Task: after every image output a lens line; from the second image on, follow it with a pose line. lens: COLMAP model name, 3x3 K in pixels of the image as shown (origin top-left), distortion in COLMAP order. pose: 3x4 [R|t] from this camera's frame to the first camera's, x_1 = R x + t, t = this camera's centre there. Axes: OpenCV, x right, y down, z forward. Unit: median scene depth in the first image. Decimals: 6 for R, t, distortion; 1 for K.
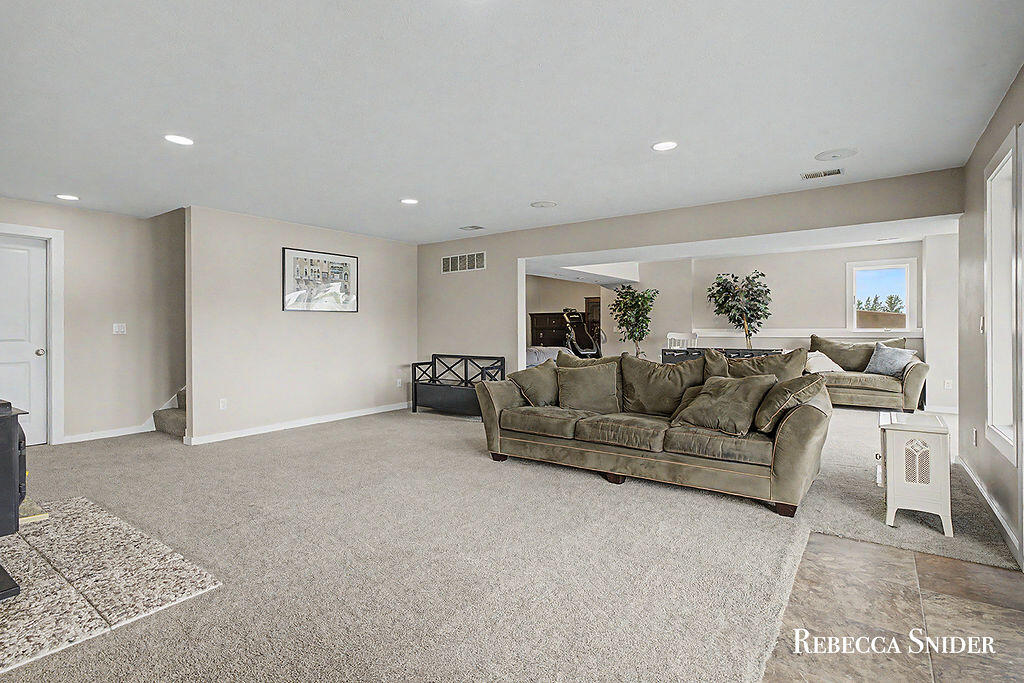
lens RADIAL K [[506.9, 0, 513.2], [0, 506.9, 337.0], [0, 0, 1]] dist [-0.002667, 0.001553]
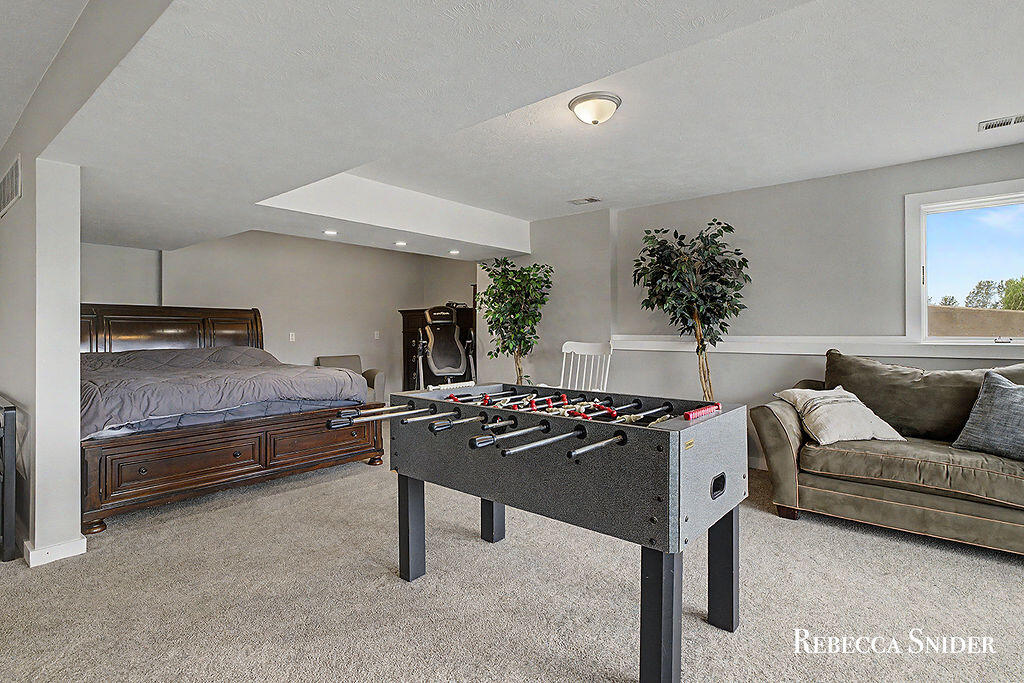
lens RADIAL K [[506.9, 0, 511.2], [0, 506.9, 335.5], [0, 0, 1]] dist [-0.002667, 0.001553]
pose [[0.997575, 0.003024, -0.069537, 0.308563], [-0.003434, 0.999977, -0.005771, -0.013131], [0.069518, 0.005995, 0.997563, 0.480517]]
